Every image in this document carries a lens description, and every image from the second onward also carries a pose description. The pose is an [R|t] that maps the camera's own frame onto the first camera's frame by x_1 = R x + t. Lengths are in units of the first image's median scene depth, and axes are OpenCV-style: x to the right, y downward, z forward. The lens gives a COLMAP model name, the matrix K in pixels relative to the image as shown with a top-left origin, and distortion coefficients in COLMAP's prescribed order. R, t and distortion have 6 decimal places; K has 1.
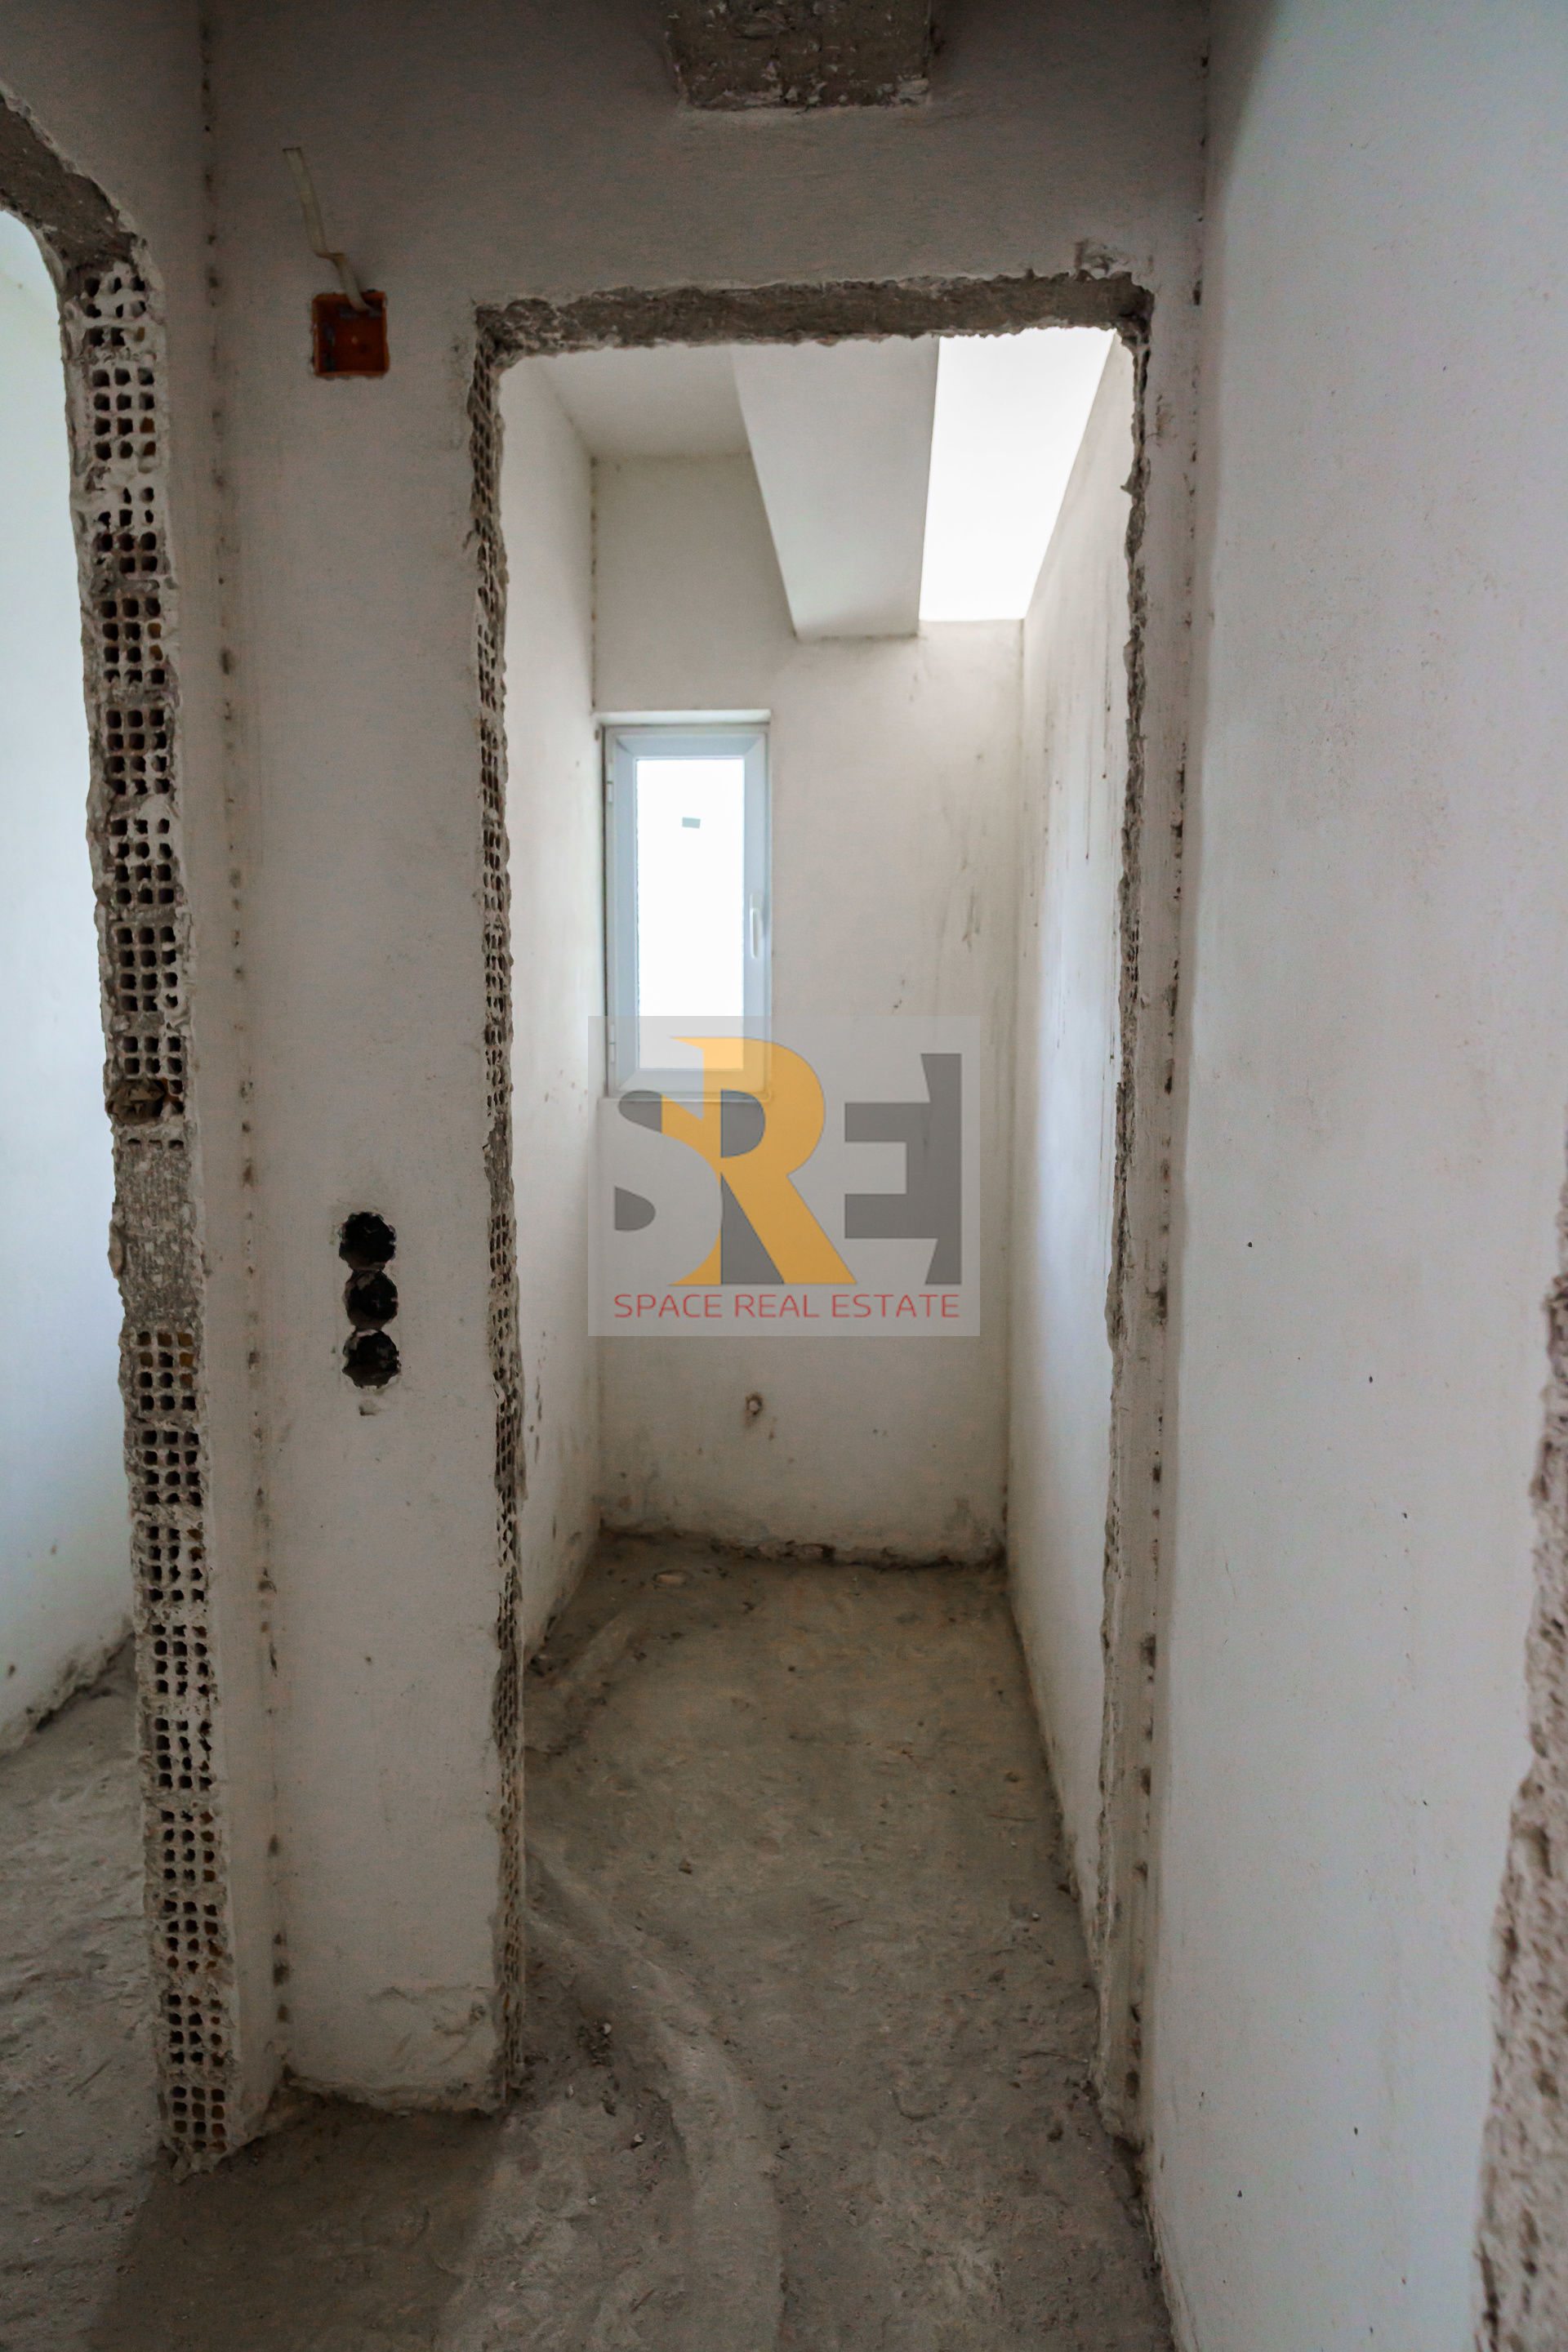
lens RADIAL K [[1329.0, 0, 795.1], [0, 1329.0, 1182.5], [0, 0, 1]] dist [0.001538, -0.000674]
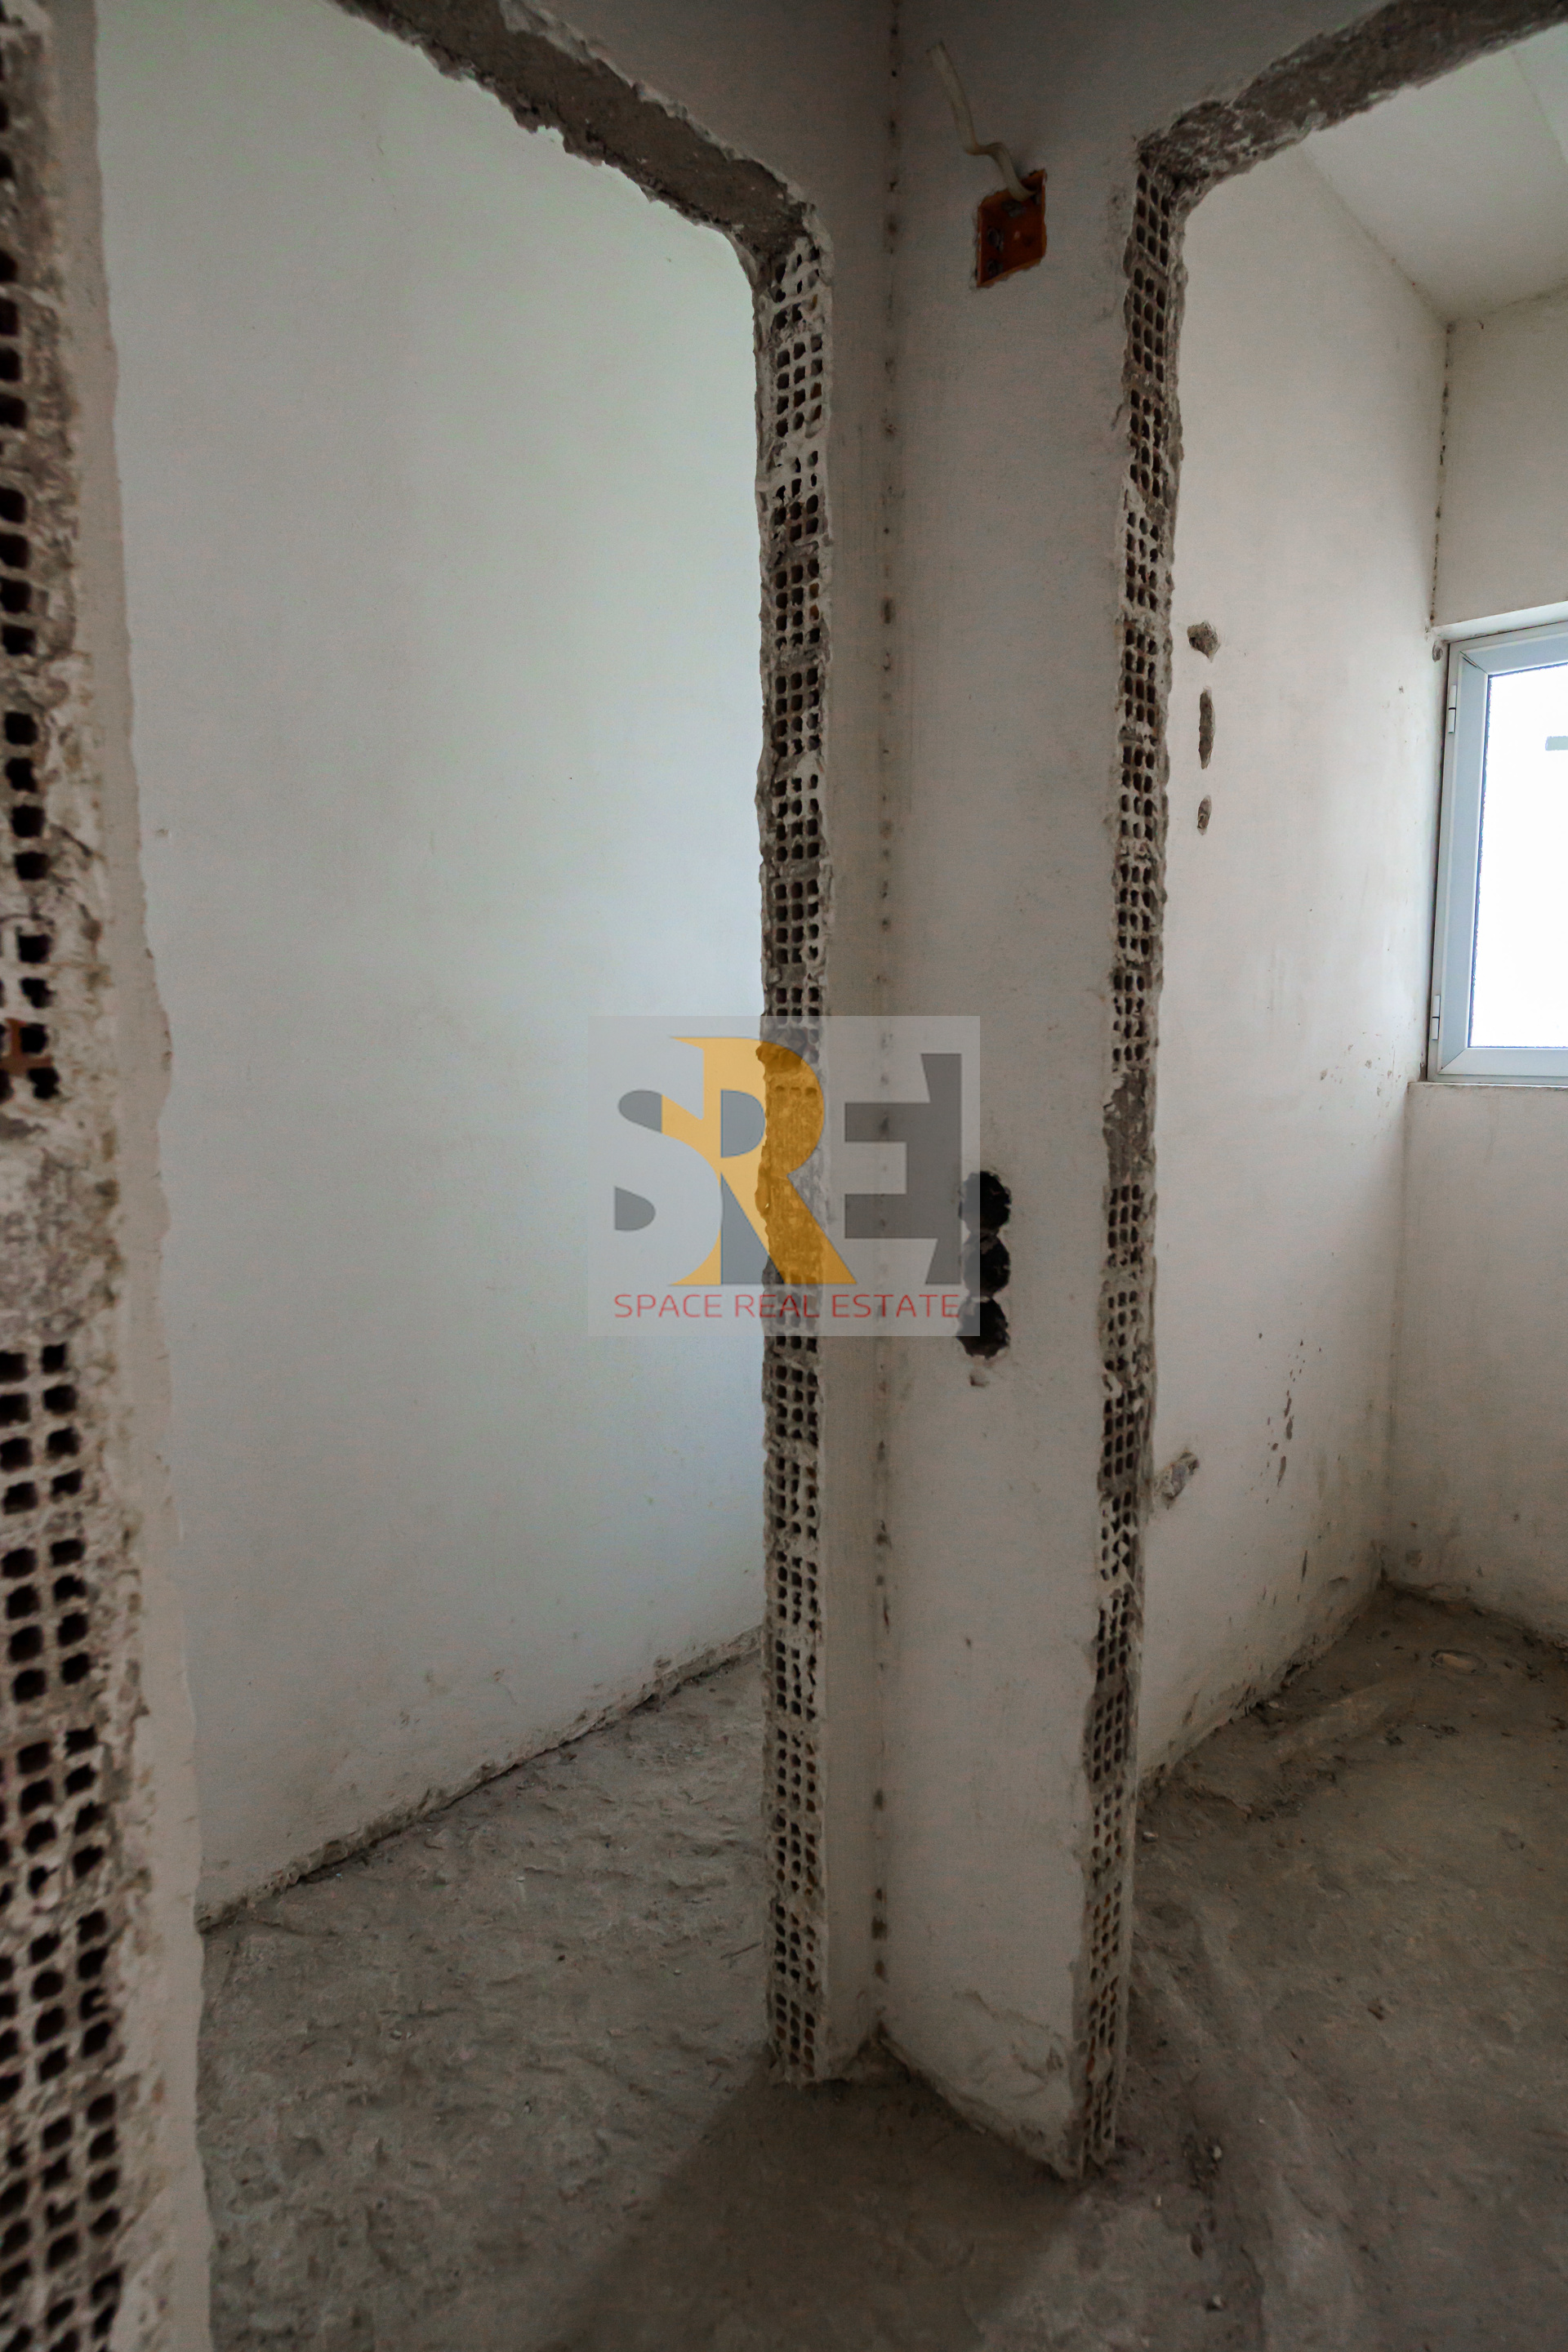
lens RADIAL K [[1329.0, 0, 777.2], [0, 1329.0, 1178.7], [0, 0, 1]] dist [0.001538, -0.000674]
pose [[0.782159, 0.064870, -0.619693, 0.147465], [-0.065877, 0.997601, 0.021281, 0.017041], [0.619587, 0.024178, 0.784556, 0.167221]]
